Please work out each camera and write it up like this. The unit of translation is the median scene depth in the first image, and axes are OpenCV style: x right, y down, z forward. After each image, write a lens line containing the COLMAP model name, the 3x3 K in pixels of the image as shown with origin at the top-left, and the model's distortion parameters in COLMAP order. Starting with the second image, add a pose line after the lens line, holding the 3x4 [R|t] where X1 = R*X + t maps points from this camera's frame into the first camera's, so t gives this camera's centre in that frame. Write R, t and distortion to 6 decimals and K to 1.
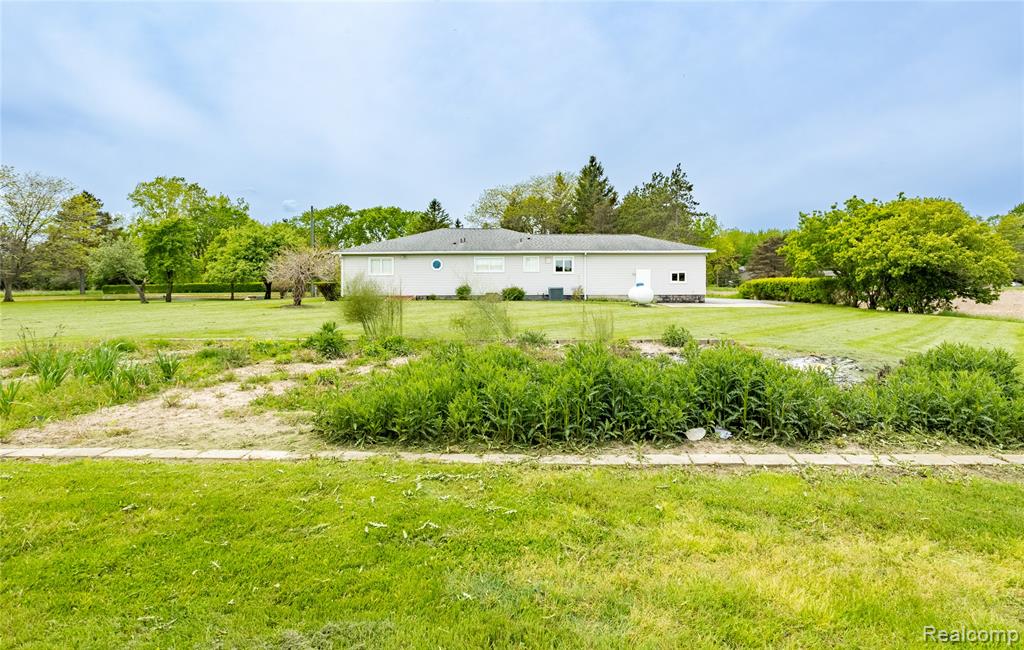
lens RADIAL K [[563.7, 0, 528.1], [0, 563.7, 286.7], [0, 0, 1]] dist [-0.011093, 0.003859]
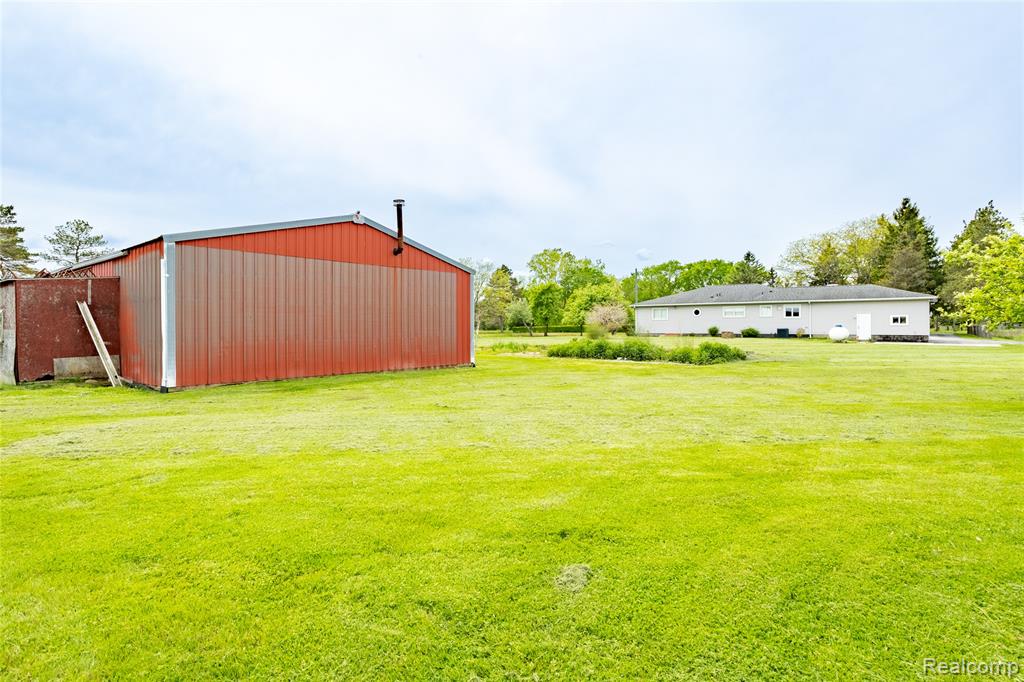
lens RADIAL K [[545.5, 0, 513.3], [0, 545.5, 331.9], [0, 0, 1]] dist [-0.005981, 0.005152]
pose [[0.796699, 0.007733, -0.604327, 0.221320], [-0.005460, 0.999969, 0.005598, 0.004356], [0.604352, -0.001161, 0.796717, -0.284715]]
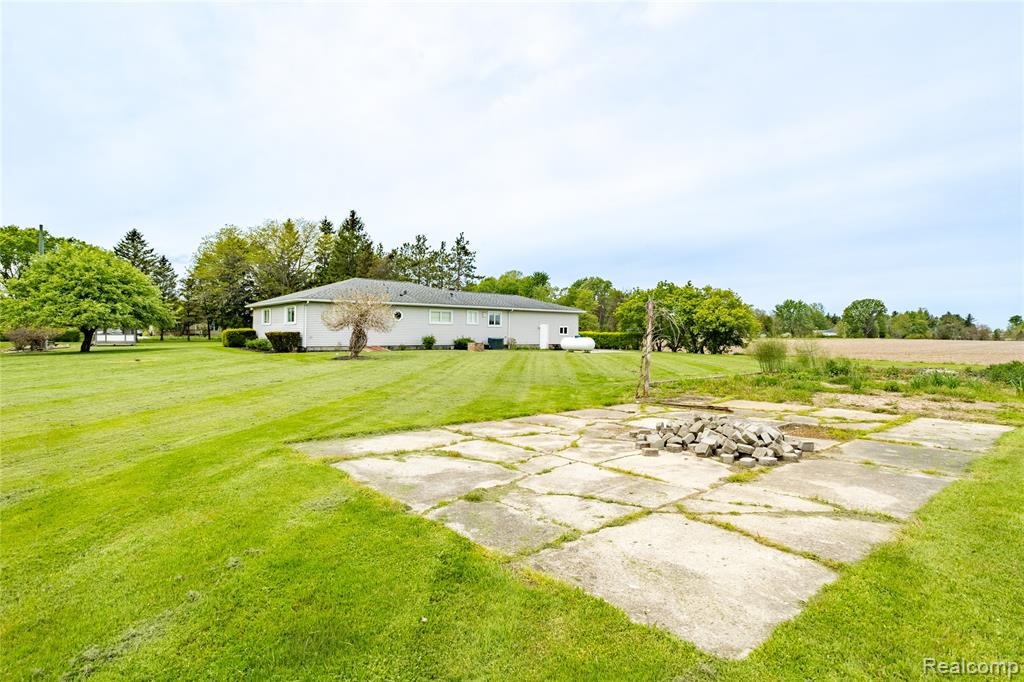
lens RADIAL K [[545.5, 0, 510.1], [0, 545.5, 337.5], [0, 0, 1]] dist [-0.005981, 0.005152]
pose [[0.773239, 0.003261, 0.634106, -0.453419], [-0.004433, 0.999990, 0.000263, -0.000243], [-0.634099, -0.003014, 0.773246, 0.064395]]
